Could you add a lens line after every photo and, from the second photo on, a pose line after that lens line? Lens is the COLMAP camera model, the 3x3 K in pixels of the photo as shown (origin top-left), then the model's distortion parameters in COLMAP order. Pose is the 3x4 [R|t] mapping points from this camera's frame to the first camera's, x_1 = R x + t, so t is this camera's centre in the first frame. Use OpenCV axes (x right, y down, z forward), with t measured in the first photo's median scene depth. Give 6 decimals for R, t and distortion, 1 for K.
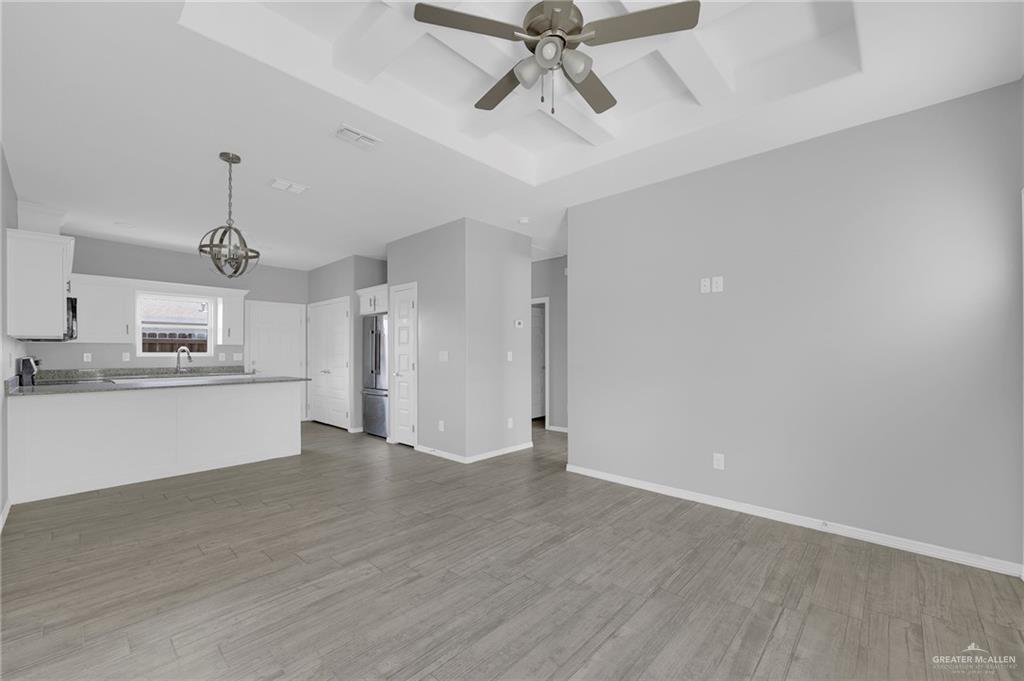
lens RADIAL K [[418.4, 0, 513.1], [0, 418.4, 345.1], [0, 0, 1]] dist [-0.002717, 0.000011]
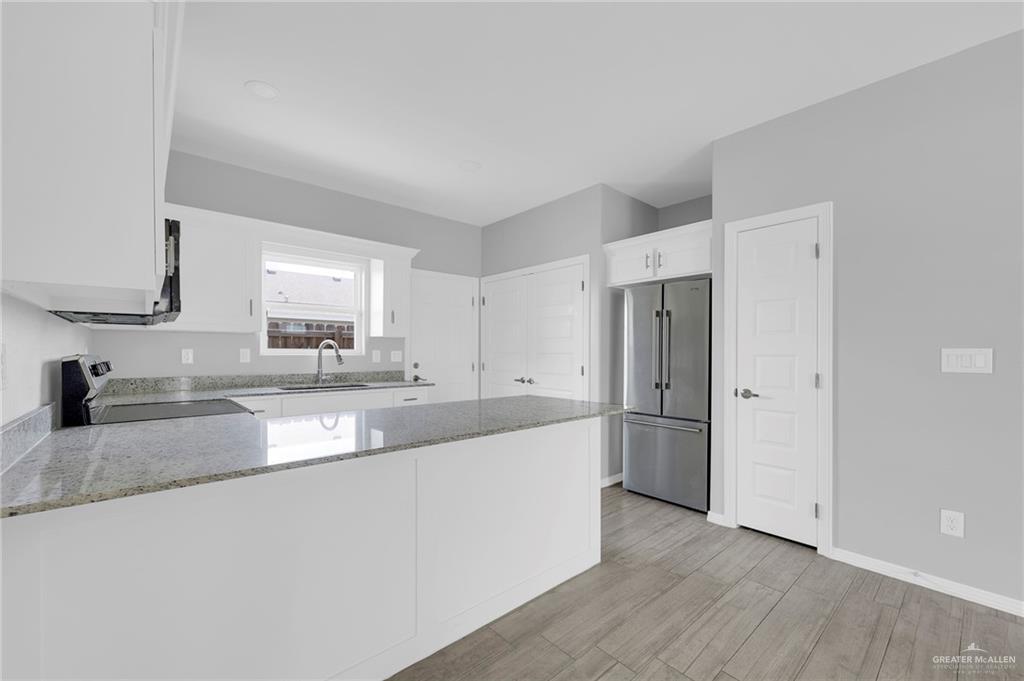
lens RADIAL K [[418.4, 0, 512.0], [0, 418.4, 344.0], [0, 0, 1]] dist [-0.002717, 0.000011]
pose [[0.994785, 0.003476, -0.101938, -0.461837], [-0.003658, 0.999992, -0.001601, 0.010219], [0.101932, 0.001966, 0.994789, 0.421850]]
